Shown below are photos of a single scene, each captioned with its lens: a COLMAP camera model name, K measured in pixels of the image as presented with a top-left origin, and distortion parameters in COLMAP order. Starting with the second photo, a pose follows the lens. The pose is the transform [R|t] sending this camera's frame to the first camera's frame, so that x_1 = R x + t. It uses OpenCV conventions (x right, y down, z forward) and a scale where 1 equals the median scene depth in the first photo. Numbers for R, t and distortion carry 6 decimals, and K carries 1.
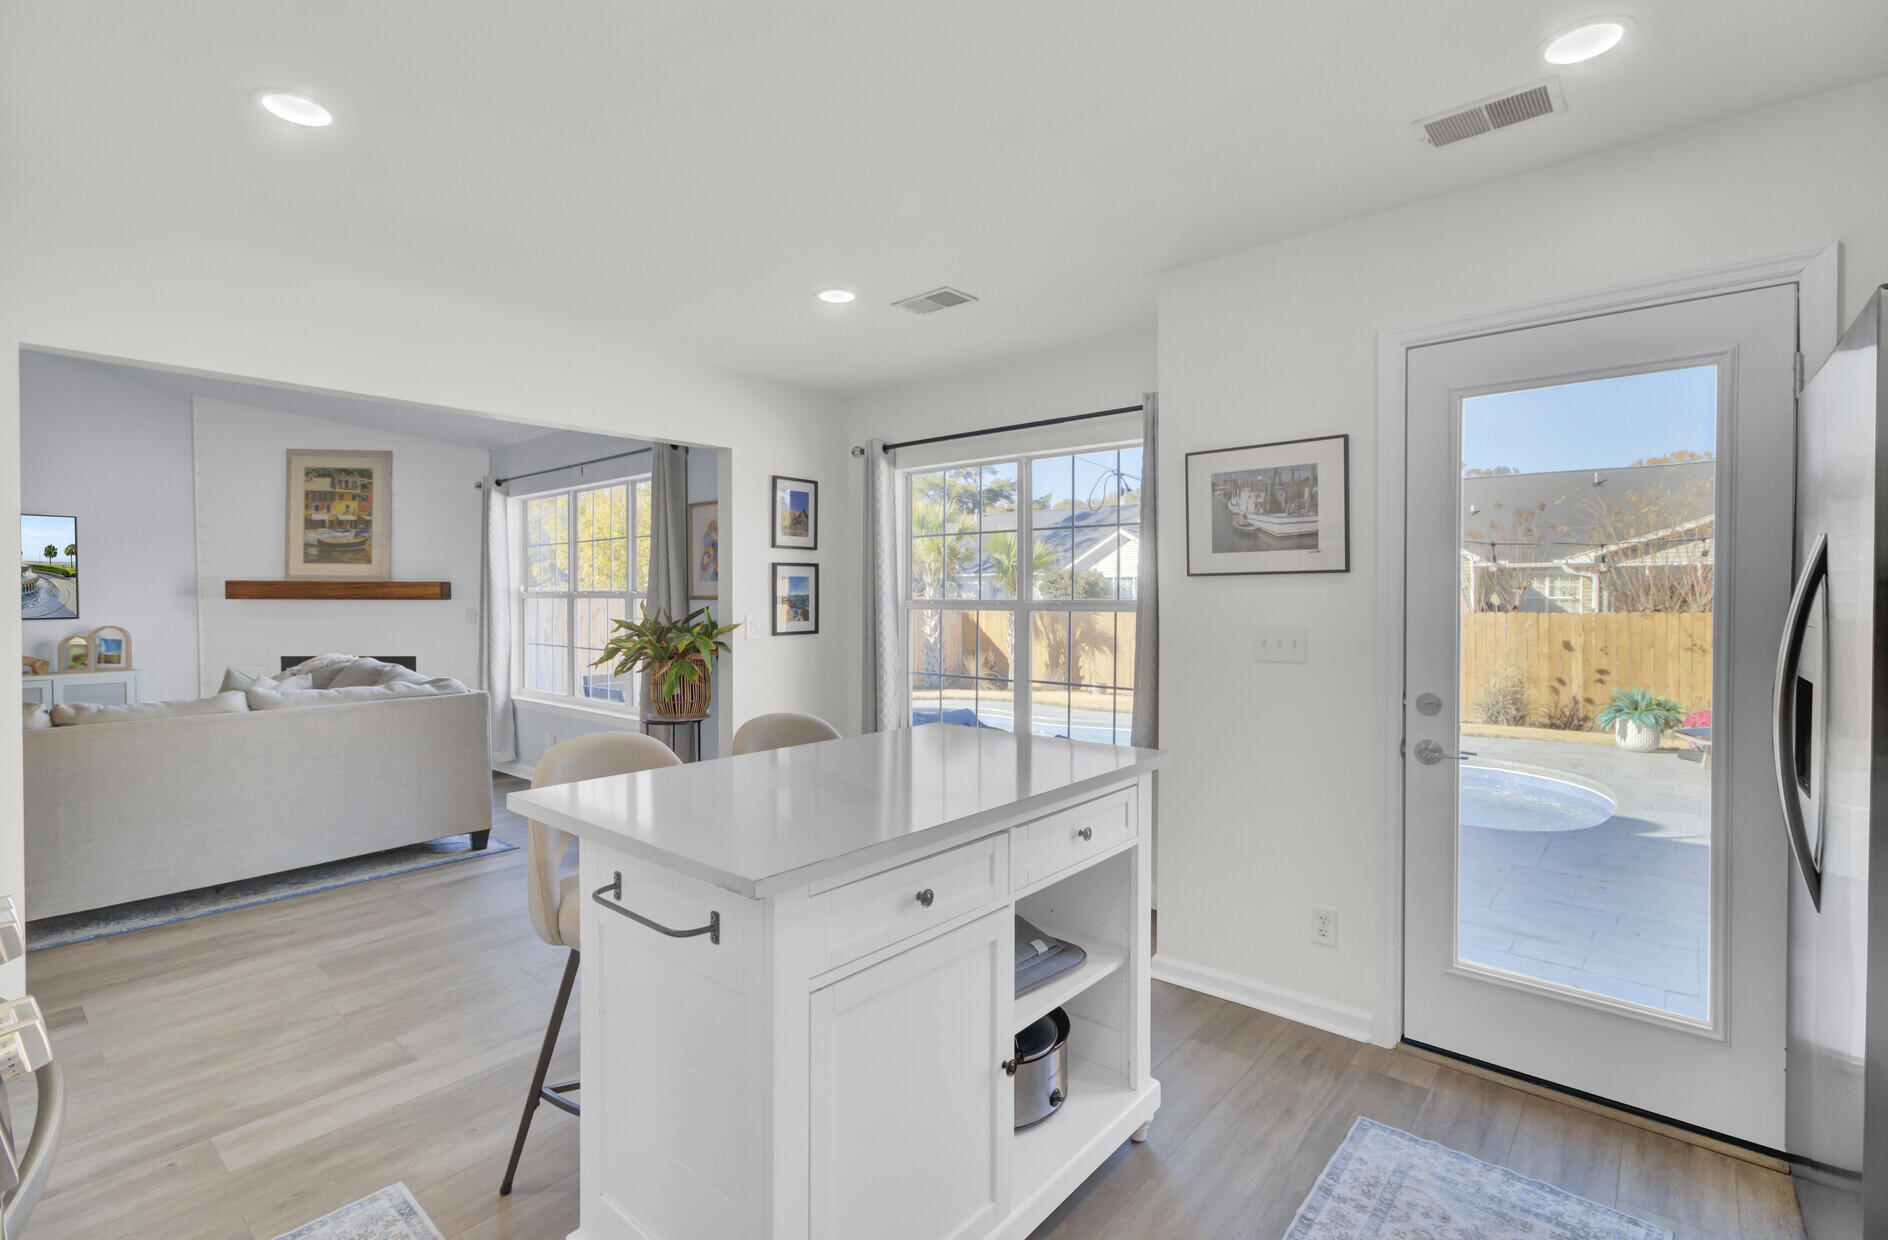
lens RADIAL K [[857.7, 0, 929.5], [0, 857.7, 610.5], [0, 0, 1]] dist [0.001345, -0.000814]
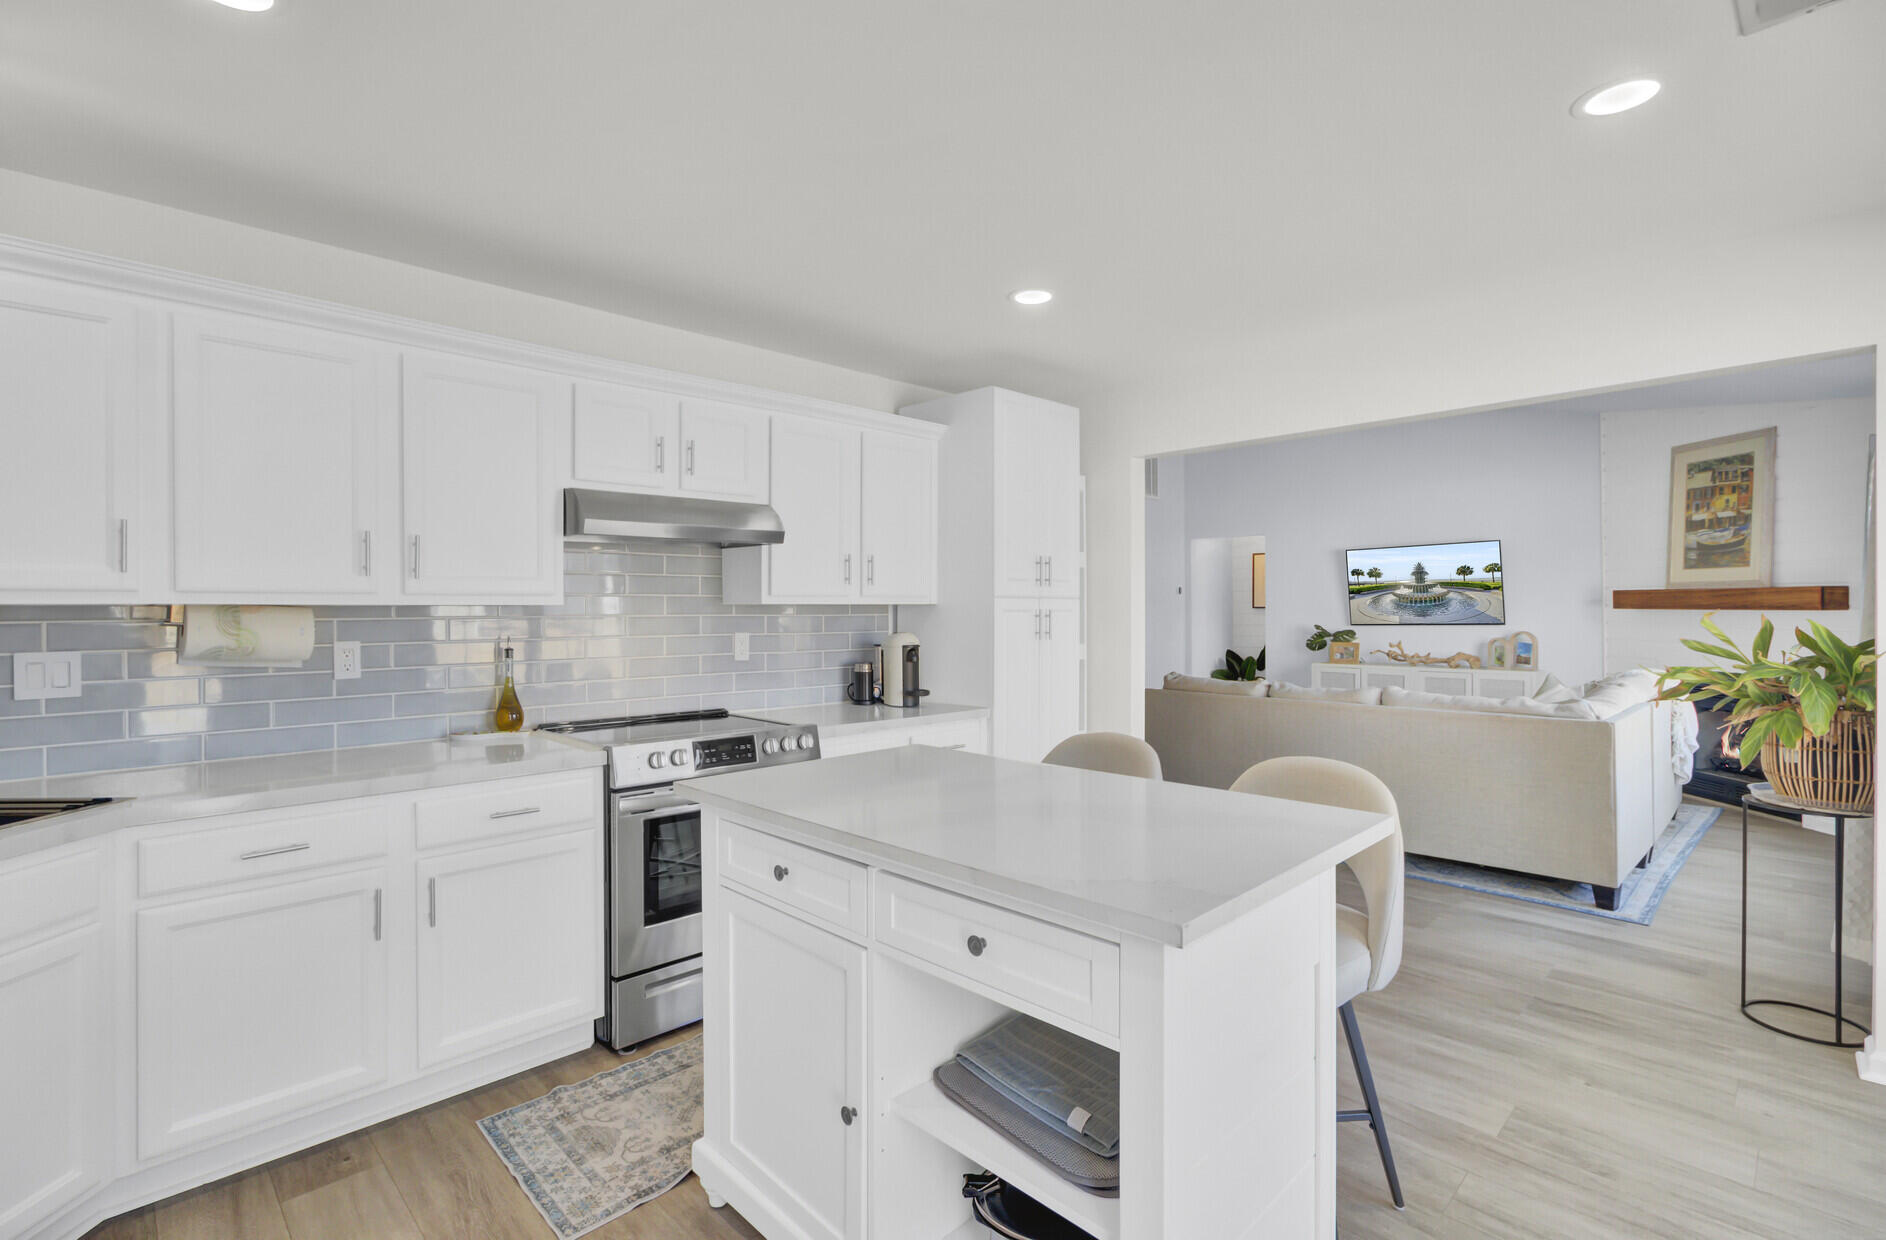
lens RADIAL K [[856.7, 0, 939.9], [0, 856.7, 613.6], [0, 0, 1]] dist [0.001345, -0.000814]
pose [[-0.086334, 0.007238, -0.996240, 0.248199], [-0.013449, 0.999874, 0.008430, -0.005122], [0.996175, 0.014126, -0.086226, 0.290421]]
